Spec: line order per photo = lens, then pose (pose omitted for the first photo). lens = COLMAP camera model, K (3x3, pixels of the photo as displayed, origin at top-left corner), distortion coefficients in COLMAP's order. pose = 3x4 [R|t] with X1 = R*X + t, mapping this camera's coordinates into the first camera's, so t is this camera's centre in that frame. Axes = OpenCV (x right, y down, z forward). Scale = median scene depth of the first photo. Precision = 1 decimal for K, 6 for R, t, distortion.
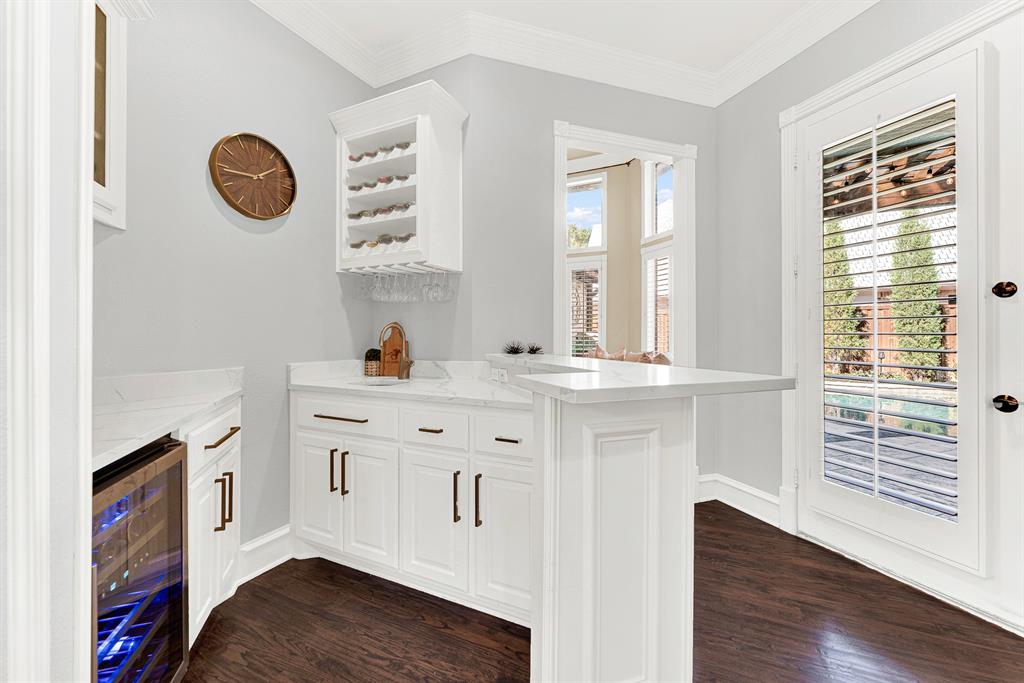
lens RADIAL K [[418.9, 0, 512.7], [0, 418.9, 337.8], [0, 0, 1]] dist [0.000819, -0.000170]
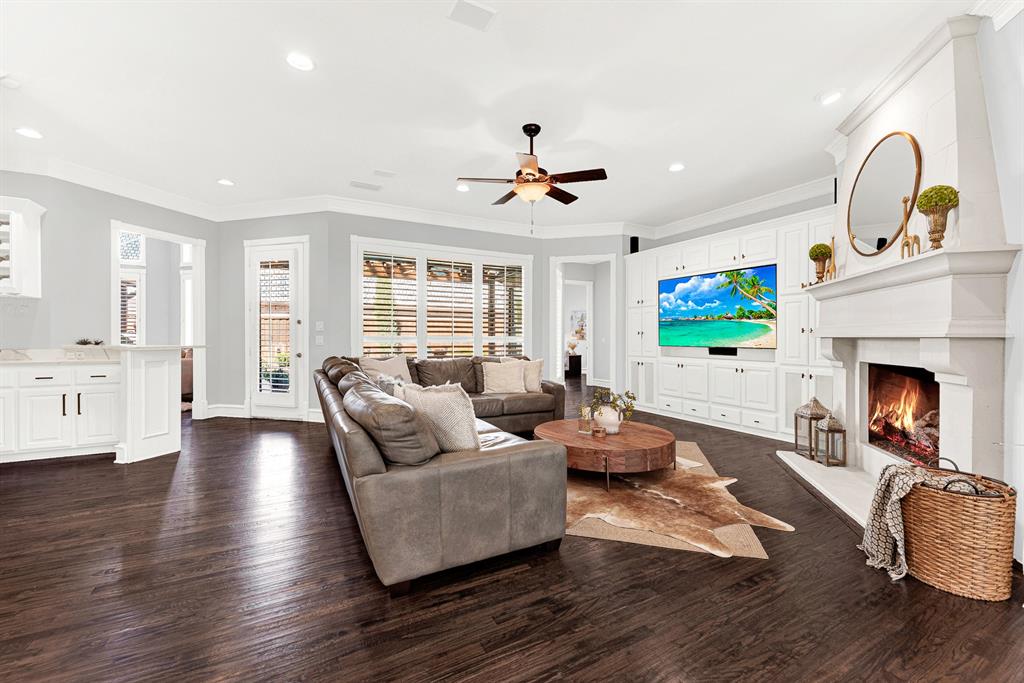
lens RADIAL K [[418.9, 0, 516.4], [0, 418.9, 340.6], [0, 0, 1]] dist [0.000819, -0.000170]
pose [[0.582929, -0.004854, 0.812509, -0.390159], [0.002004, 0.999988, 0.004536, 0.014951], [-0.812521, -0.001016, 0.582931, -1.654798]]
